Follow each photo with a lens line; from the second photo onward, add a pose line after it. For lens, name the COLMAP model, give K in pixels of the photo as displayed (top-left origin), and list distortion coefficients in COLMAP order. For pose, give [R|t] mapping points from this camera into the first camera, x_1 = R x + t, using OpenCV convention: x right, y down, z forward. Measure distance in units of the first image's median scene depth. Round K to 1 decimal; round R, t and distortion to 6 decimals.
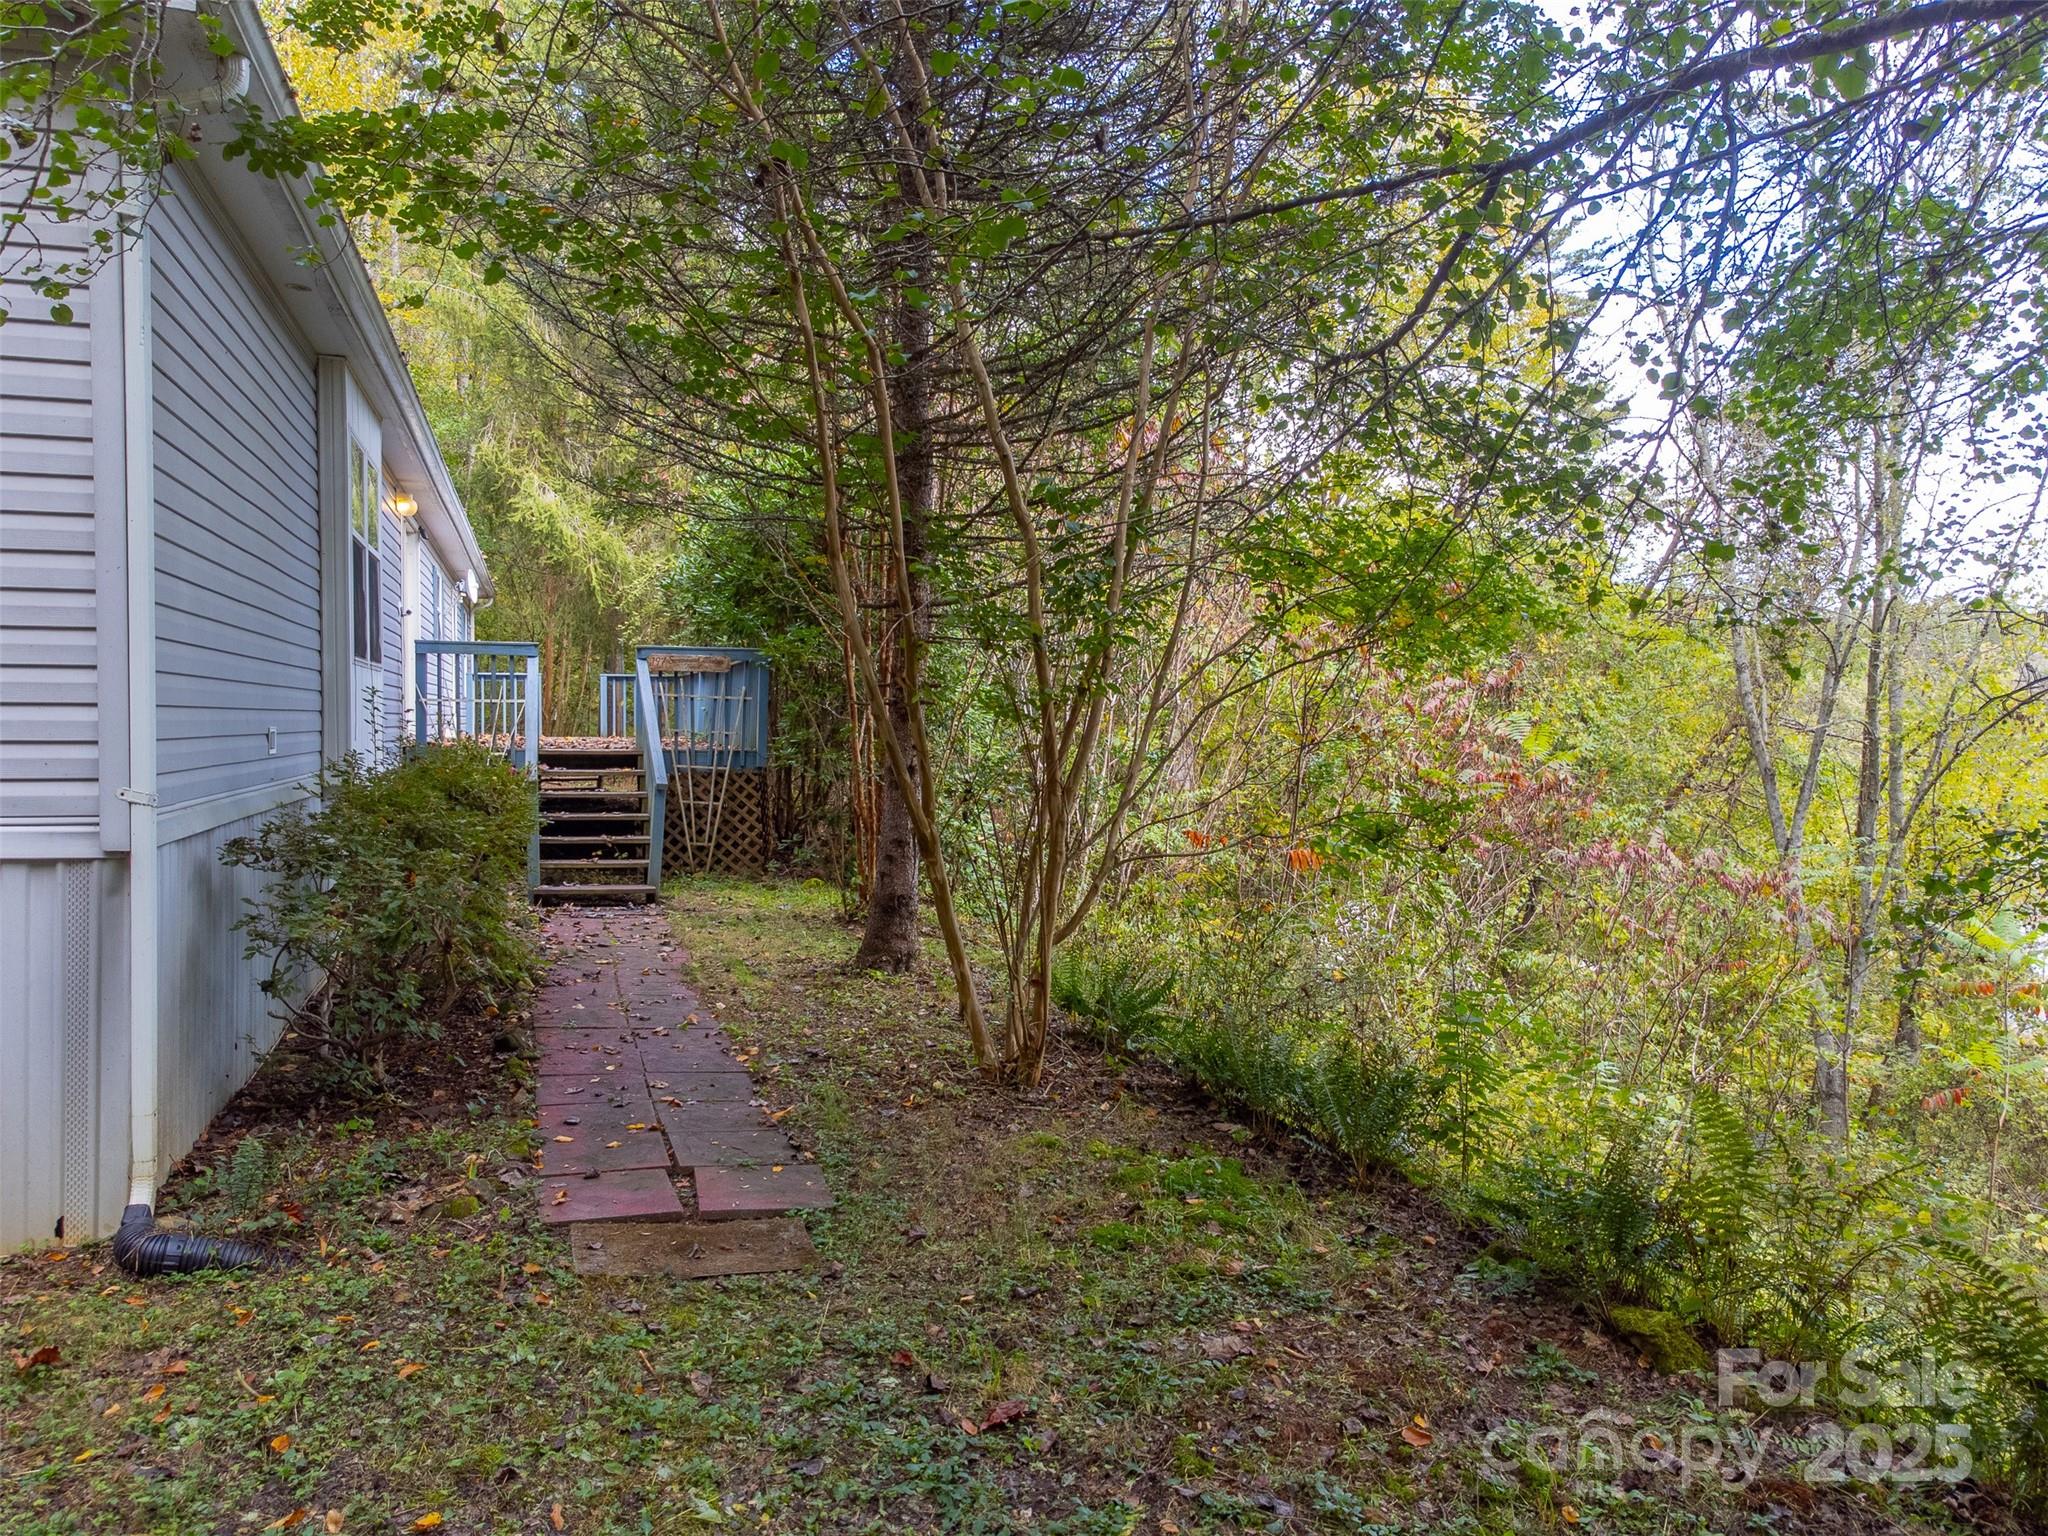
lens RADIAL K [[1467.6, 0, 1024.0], [0, 1467.6, 768.0], [0, 0, 1]] dist [0.001978, 0.000391]
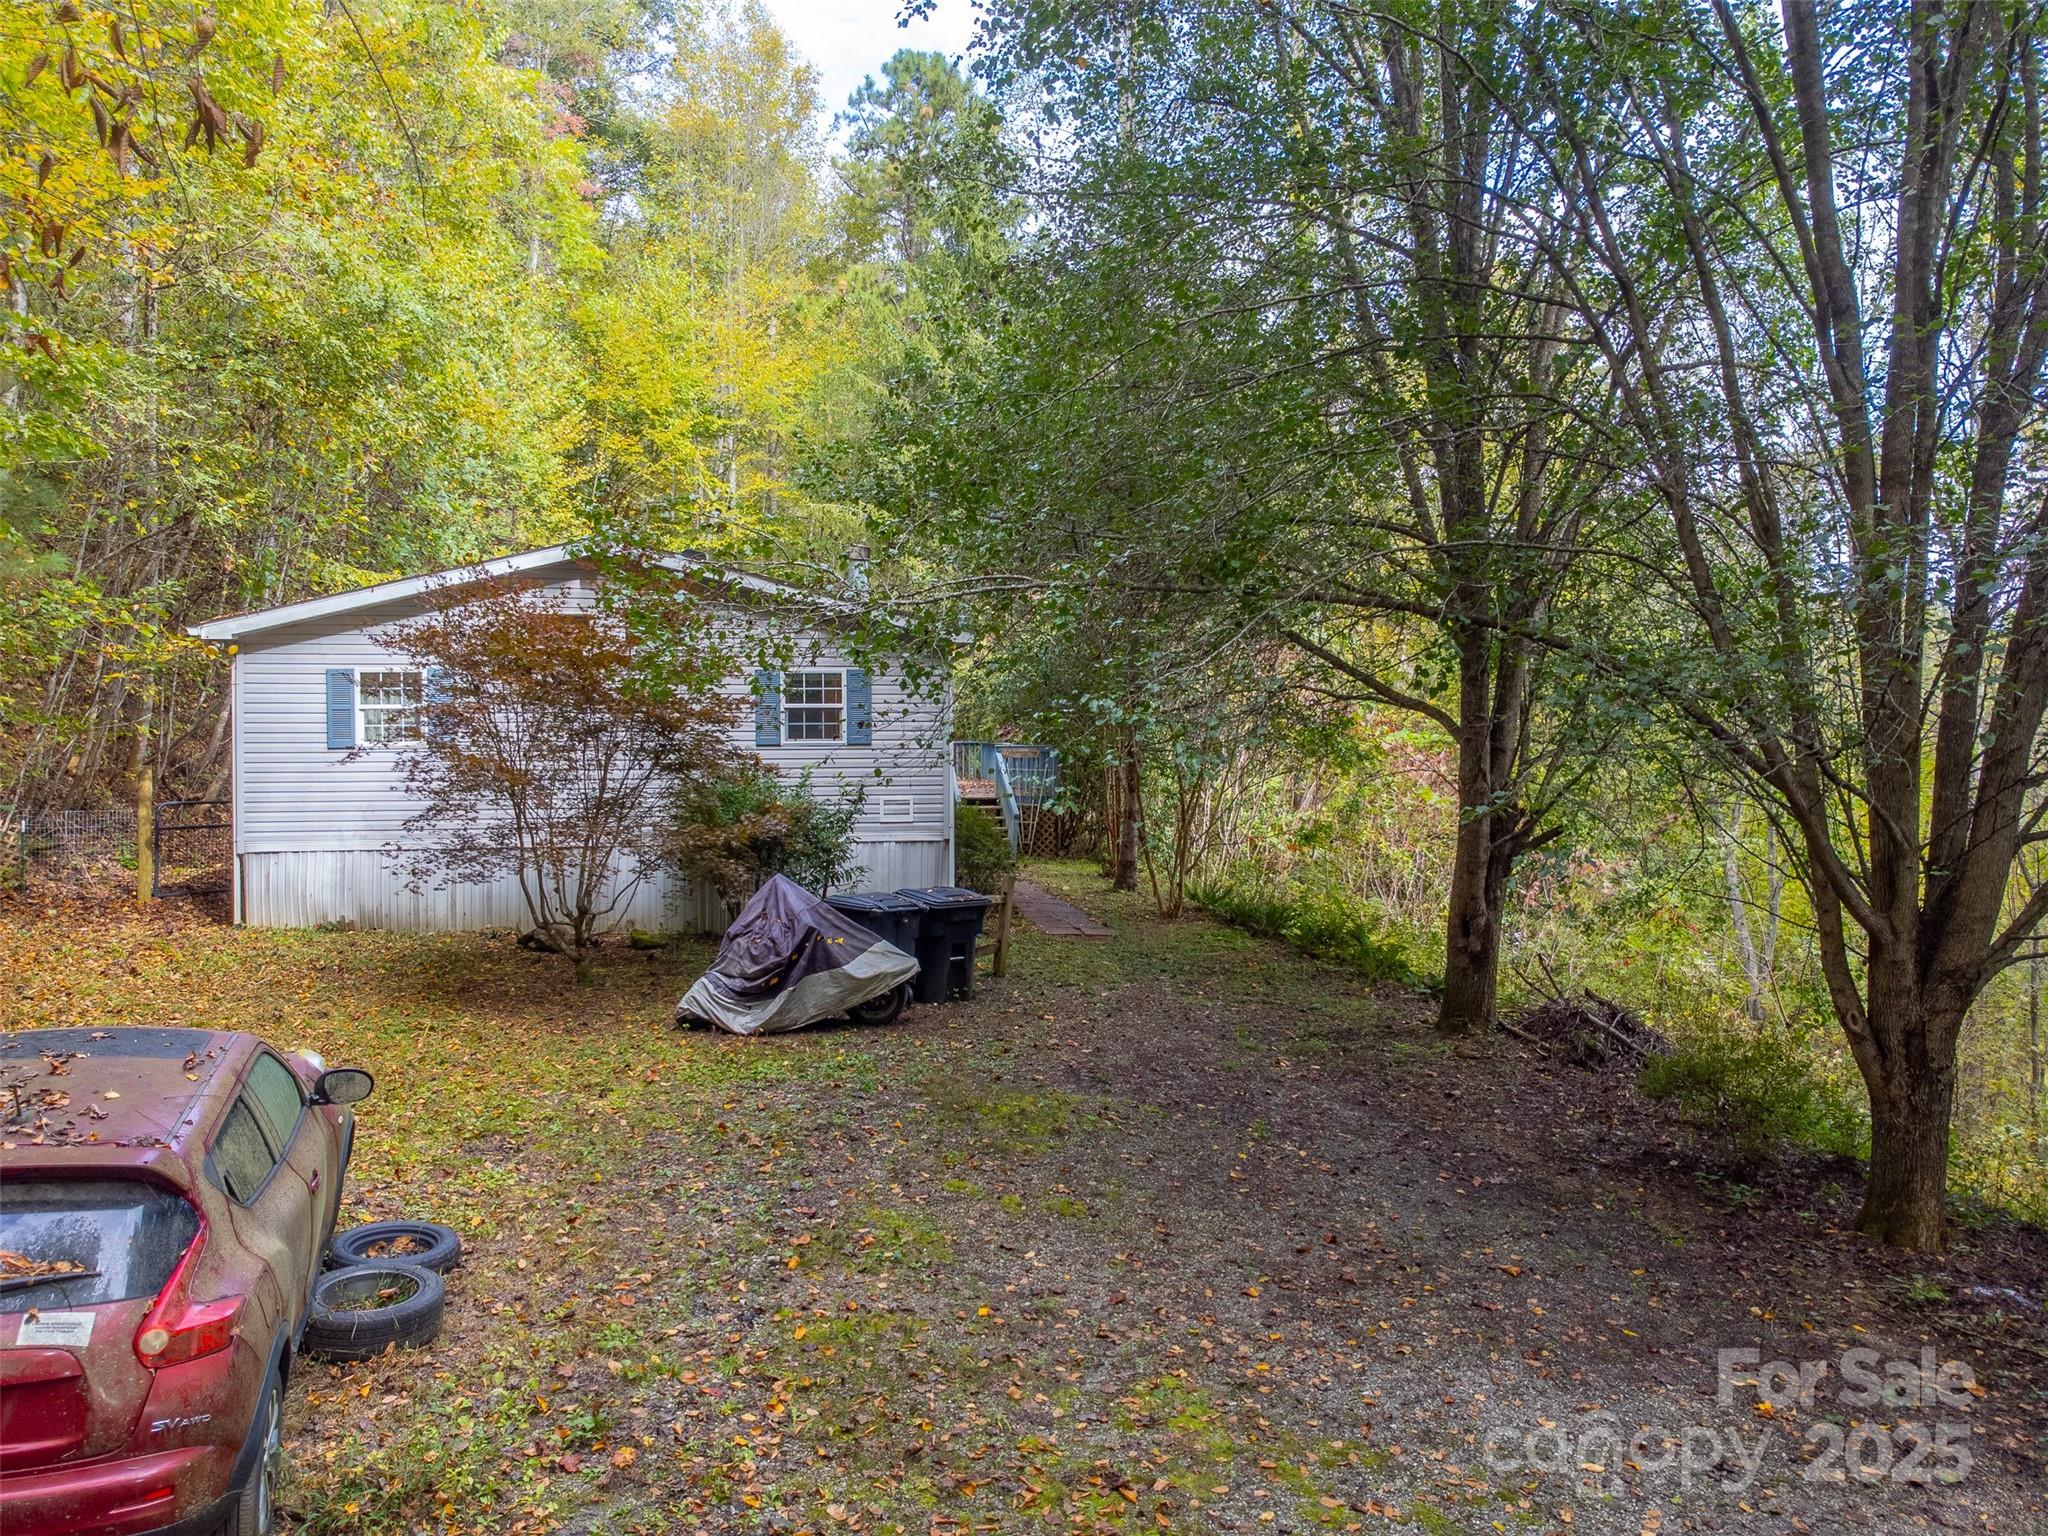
lens RADIAL K [[1467.6, 0, 1024.0], [0, 1467.6, 768.0], [0, 0, 1]] dist [0.001978, 0.000391]
pose [[0.990811, -0.005998, -0.135122, 0.076159], [0.005252, 0.999969, -0.005877, -0.058512], [0.135153, 0.005113, 0.990812, -1.516747]]
